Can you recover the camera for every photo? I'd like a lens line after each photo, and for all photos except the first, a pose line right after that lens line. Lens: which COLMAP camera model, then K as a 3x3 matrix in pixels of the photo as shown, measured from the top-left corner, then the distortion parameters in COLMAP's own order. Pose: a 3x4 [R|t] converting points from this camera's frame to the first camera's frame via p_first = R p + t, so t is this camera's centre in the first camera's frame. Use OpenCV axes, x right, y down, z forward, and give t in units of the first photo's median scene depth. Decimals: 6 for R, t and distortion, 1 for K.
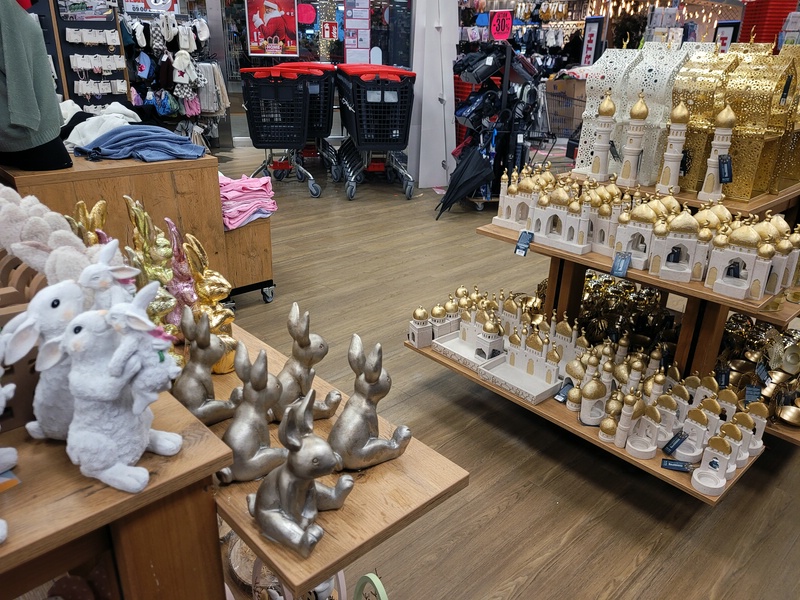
lens RADIAL K [[589.4, 0, 400.0], [0, 589.4, 300.0], [0, 0, 1]] dist [0.054288, -0.048824]
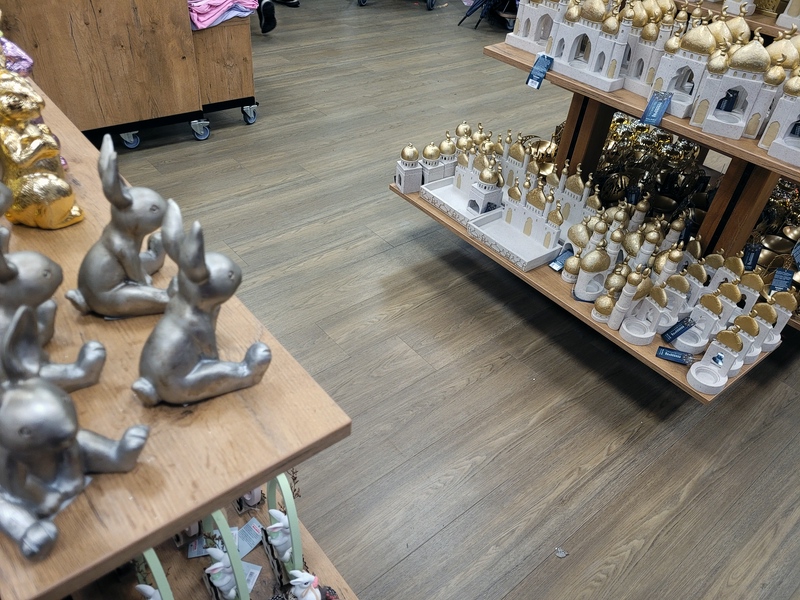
lens RADIAL K [[589.4, 0, 400.0], [0, 589.4, 300.0], [0, 0, 1]] dist [0.054288, -0.048824]
pose [[0.996459, 0.081696, -0.019876, 0.067523], [-0.072976, 0.957768, 0.278128, -0.011575], [0.041758, -0.275693, 0.960338, 0.152518]]
